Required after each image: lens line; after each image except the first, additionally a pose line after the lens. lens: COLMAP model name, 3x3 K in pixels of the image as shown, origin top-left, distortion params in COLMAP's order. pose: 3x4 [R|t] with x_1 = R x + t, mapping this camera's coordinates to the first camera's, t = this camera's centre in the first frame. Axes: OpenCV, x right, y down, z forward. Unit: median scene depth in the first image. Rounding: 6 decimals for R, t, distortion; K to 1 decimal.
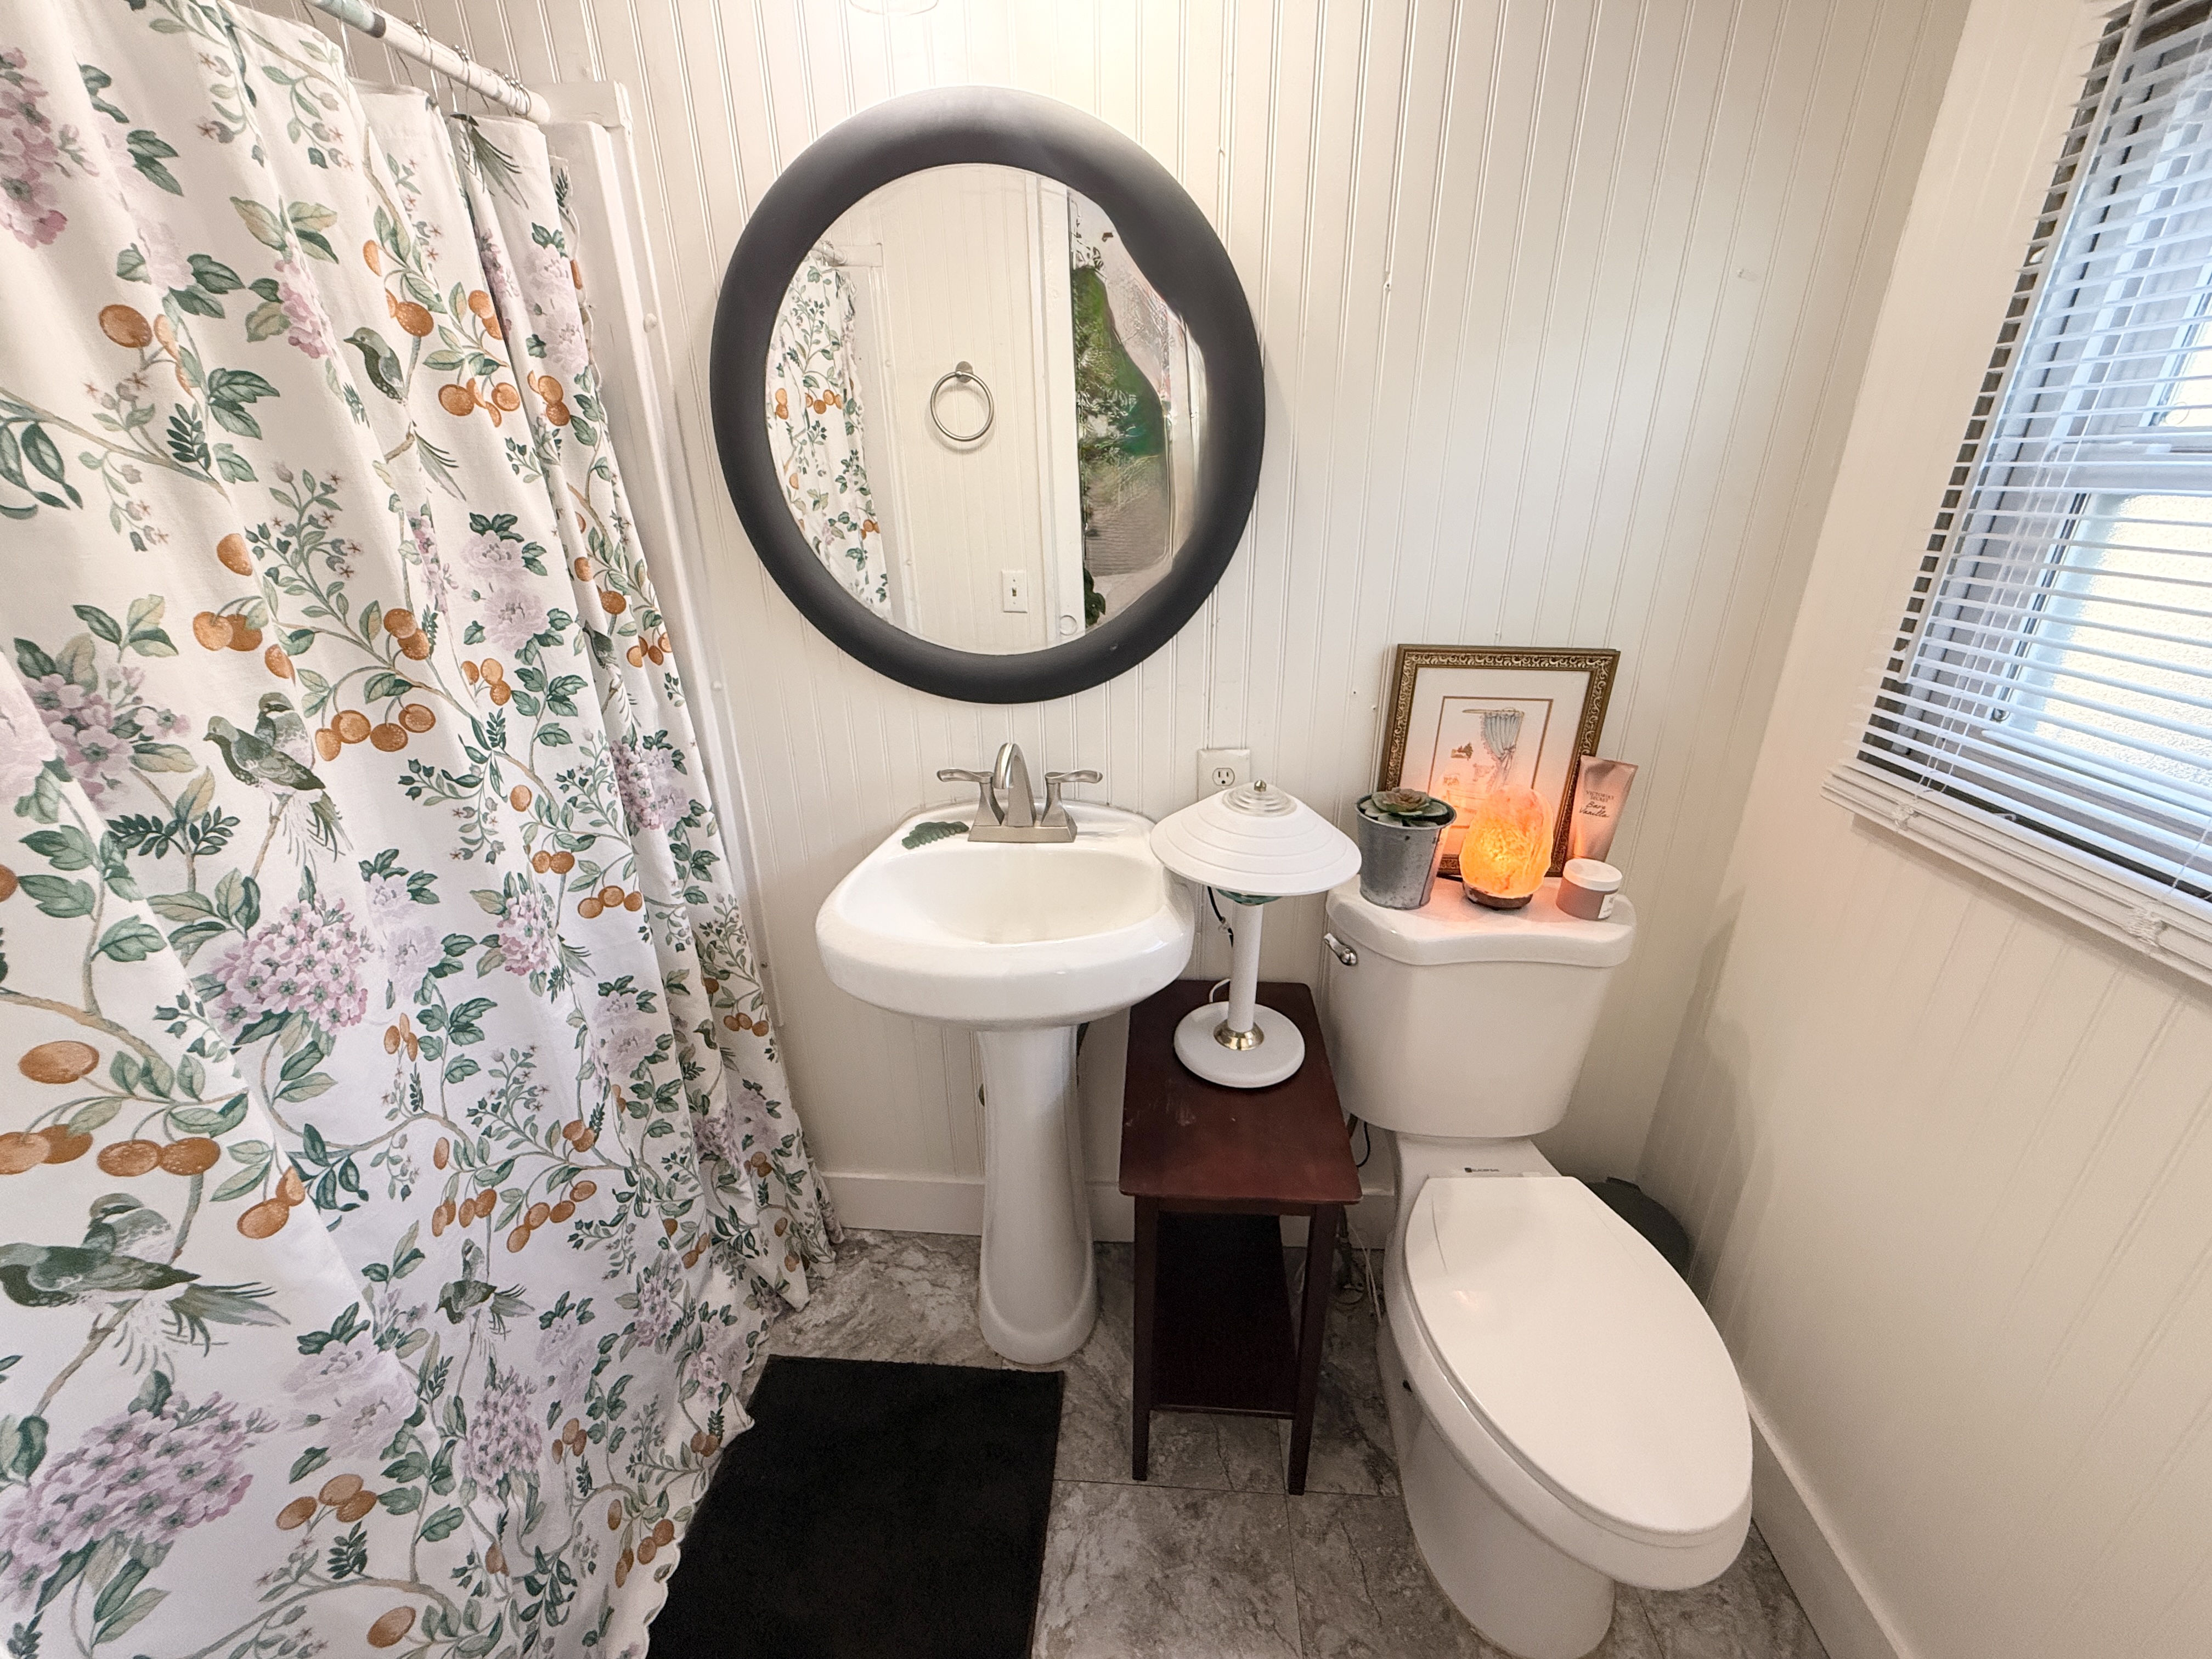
lens RADIAL K [[885.4, 0, 1110.5], [0, 885.4, 841.3], [0, 0, 1]] dist [-0.000340, 0.000490]
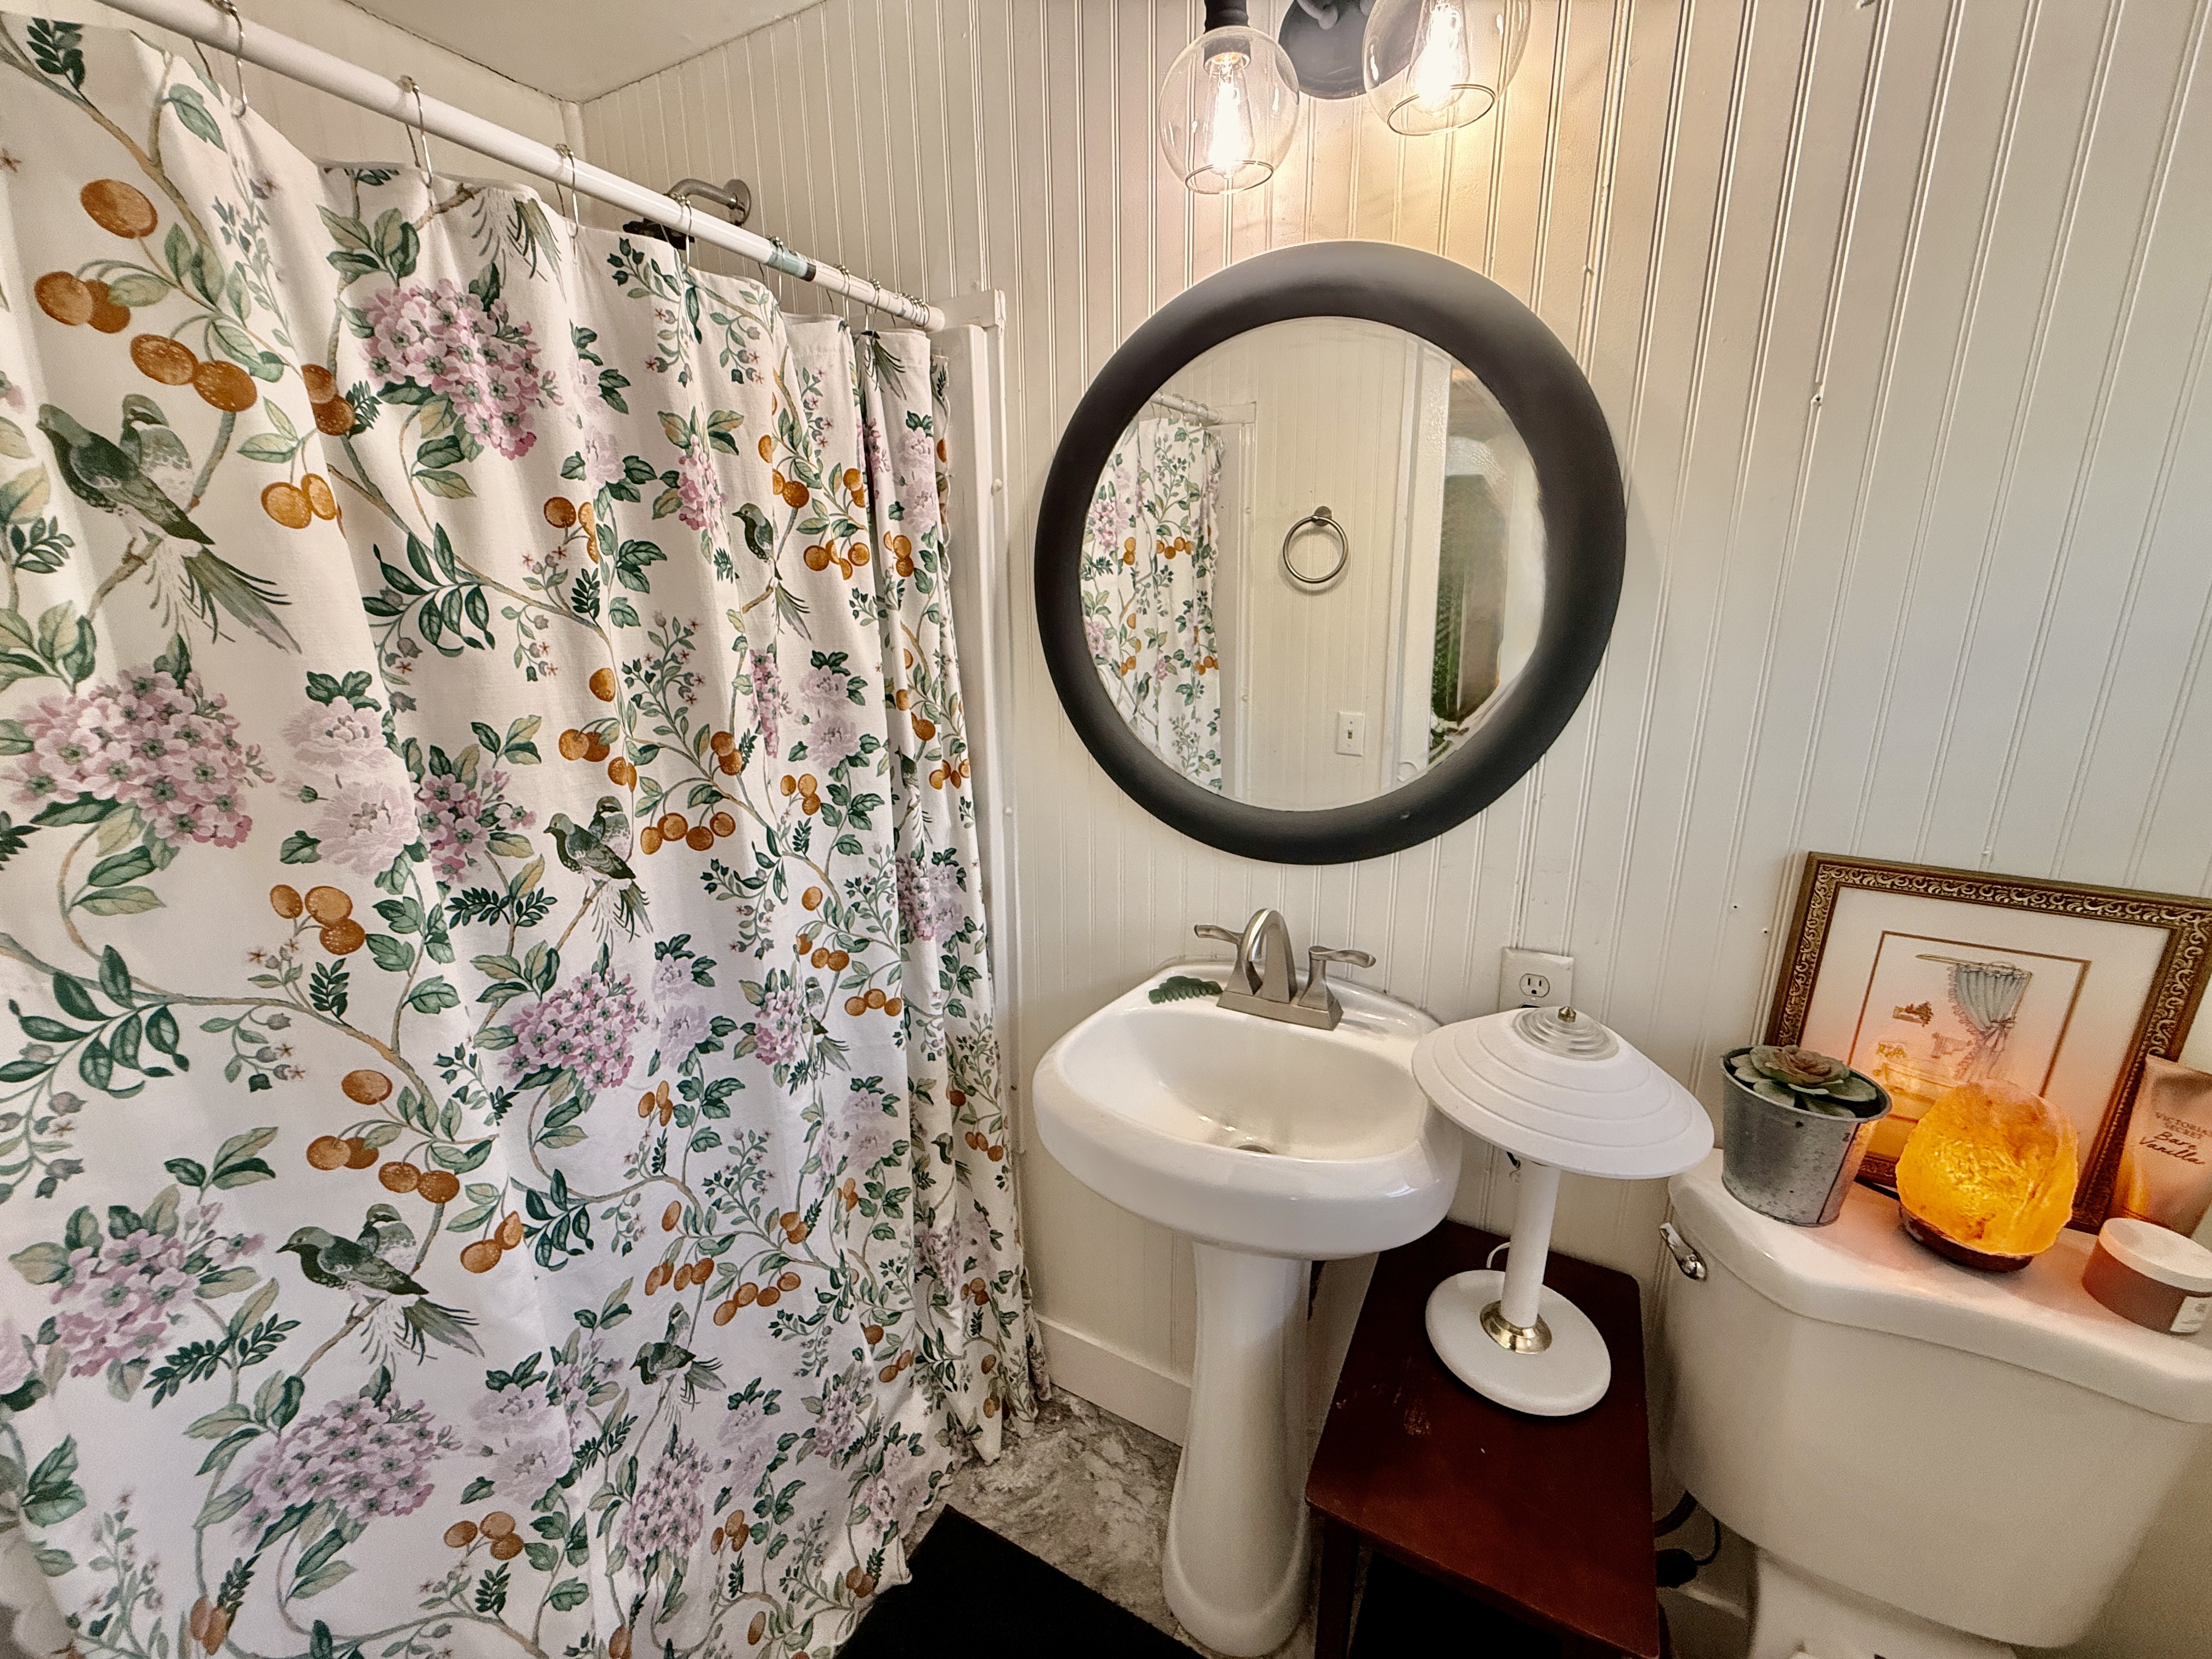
lens RADIAL K [[885.4, 0, 1119.1], [0, 885.4, 834.1], [0, 0, 1]] dist [-0.000340, 0.000490]
pose [[0.910252, 0.112385, -0.398511, 0.115121], [-0.166574, 0.980534, -0.103954, -0.079445], [0.379070, 0.161006, 0.911253, 0.134612]]
